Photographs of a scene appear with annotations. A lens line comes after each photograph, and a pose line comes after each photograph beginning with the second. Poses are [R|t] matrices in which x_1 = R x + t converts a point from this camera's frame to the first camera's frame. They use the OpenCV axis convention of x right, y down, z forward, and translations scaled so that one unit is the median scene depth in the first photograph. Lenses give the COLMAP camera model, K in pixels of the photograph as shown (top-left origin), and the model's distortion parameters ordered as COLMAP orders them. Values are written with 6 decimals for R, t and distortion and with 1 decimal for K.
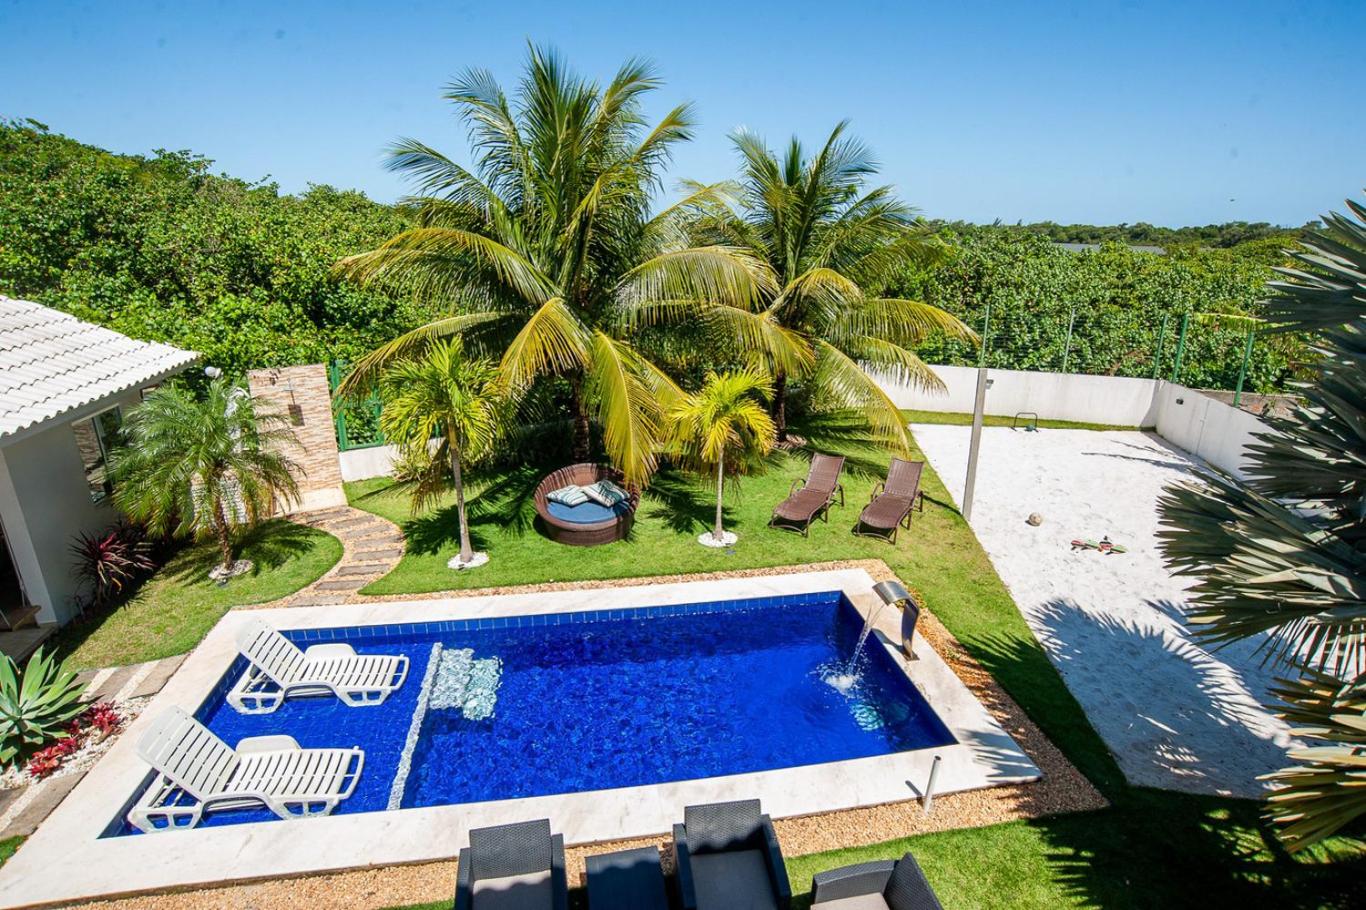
lens RADIAL K [[703.8, 0, 683.0], [0, 703.8, 443.6], [0, 0, 1]] dist [-0.099337, 0.051917]
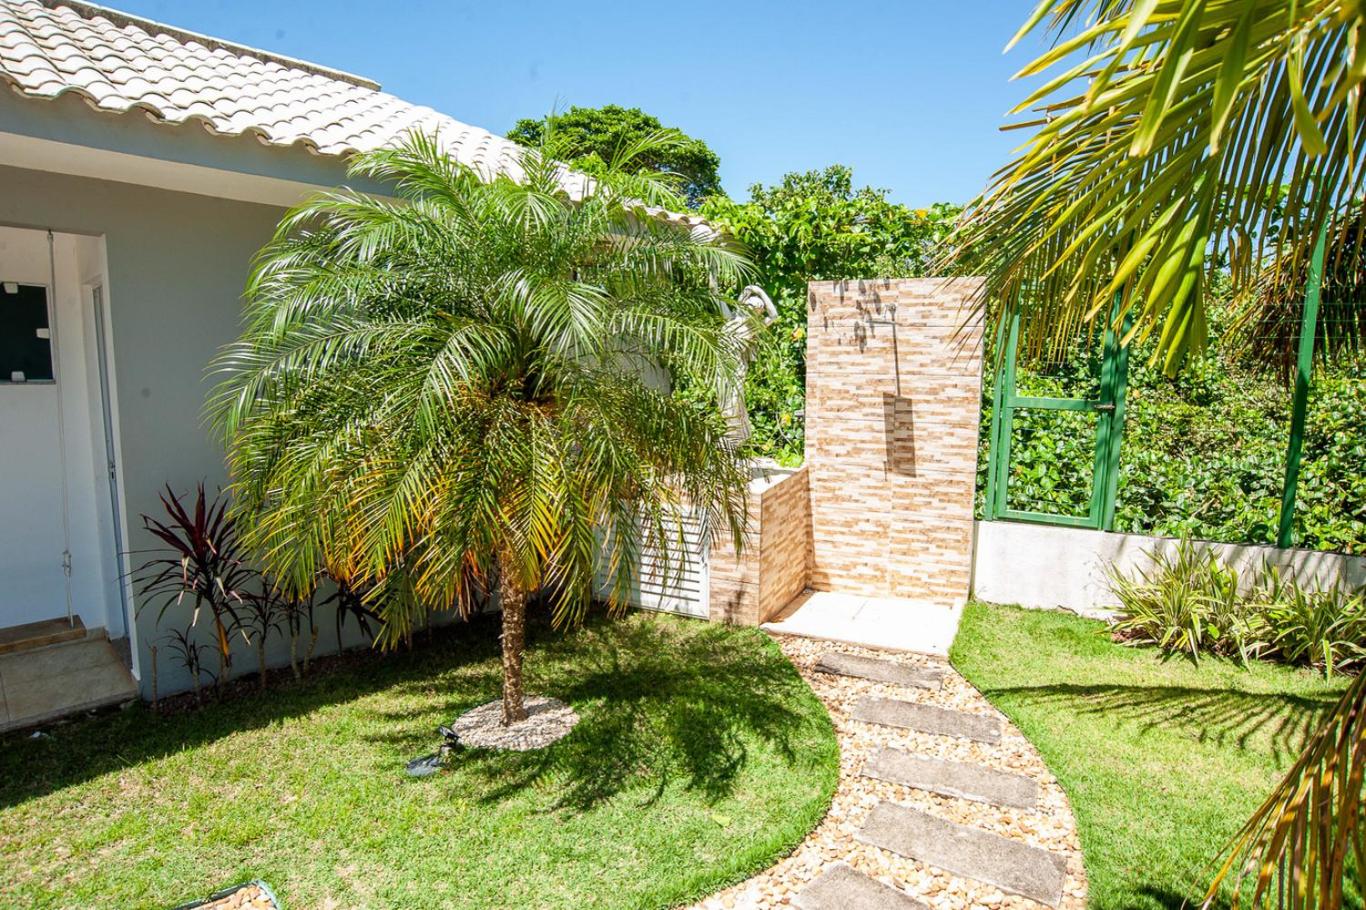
lens RADIAL K [[703.8, 0, 683.0], [0, 703.8, 443.6], [0, 0, 1]] dist [-0.099337, 0.051917]
pose [[0.564365, 0.101890, -0.819214, -0.292610], [-0.252998, 0.965950, -0.054153, 0.036974], [0.785802, 0.237822, 0.570926, 0.669470]]
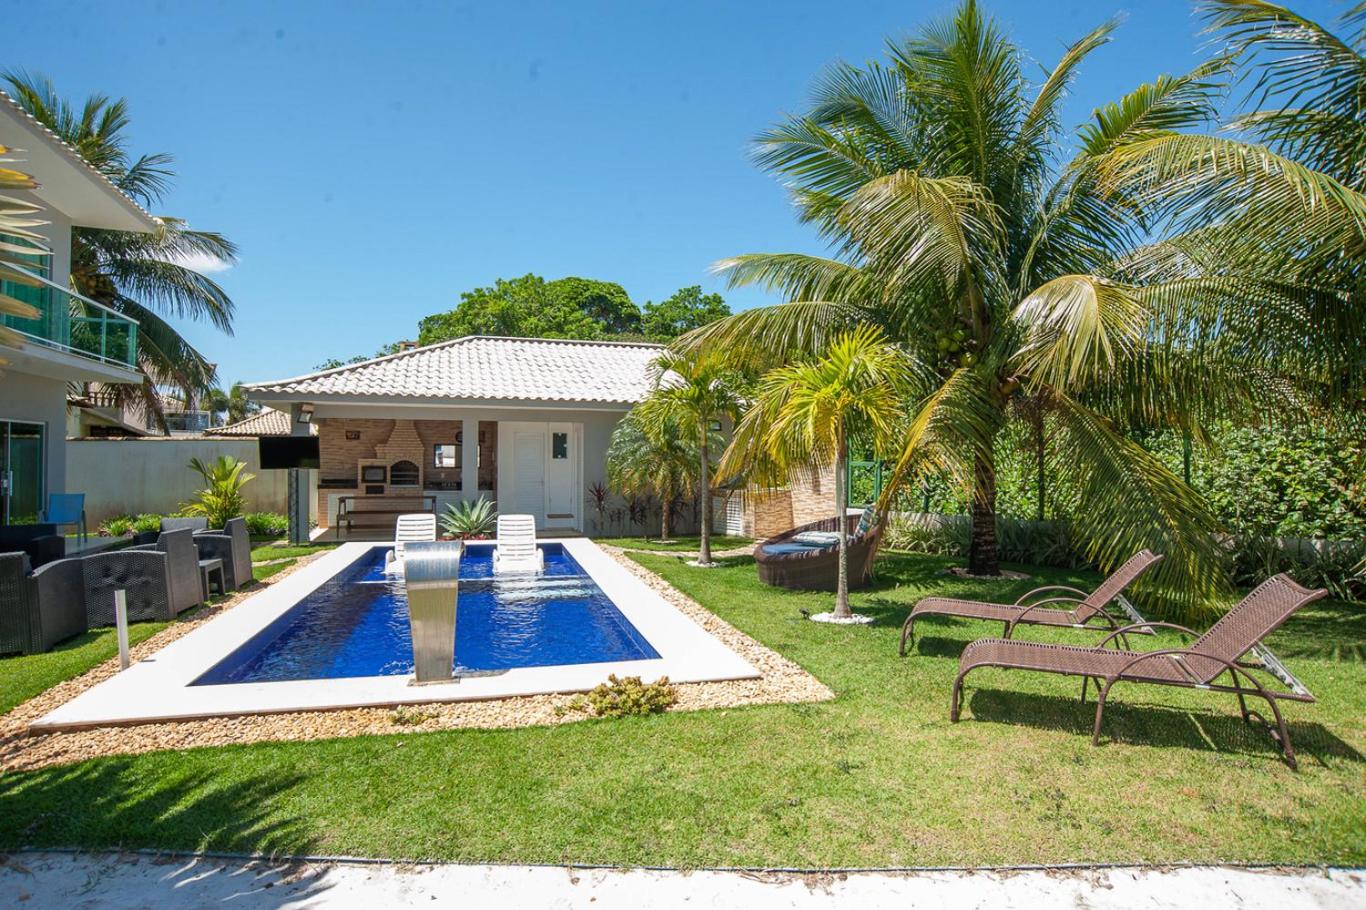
lens RADIAL K [[703.8, 0, 683.0], [0, 703.8, 443.6], [0, 0, 1]] dist [-0.099337, 0.051917]
pose [[0.123516, -0.018528, -0.992170, 0.525066], [-0.289057, 0.955797, -0.053834, 0.048818], [0.949310, 0.293443, 0.112701, 0.658246]]
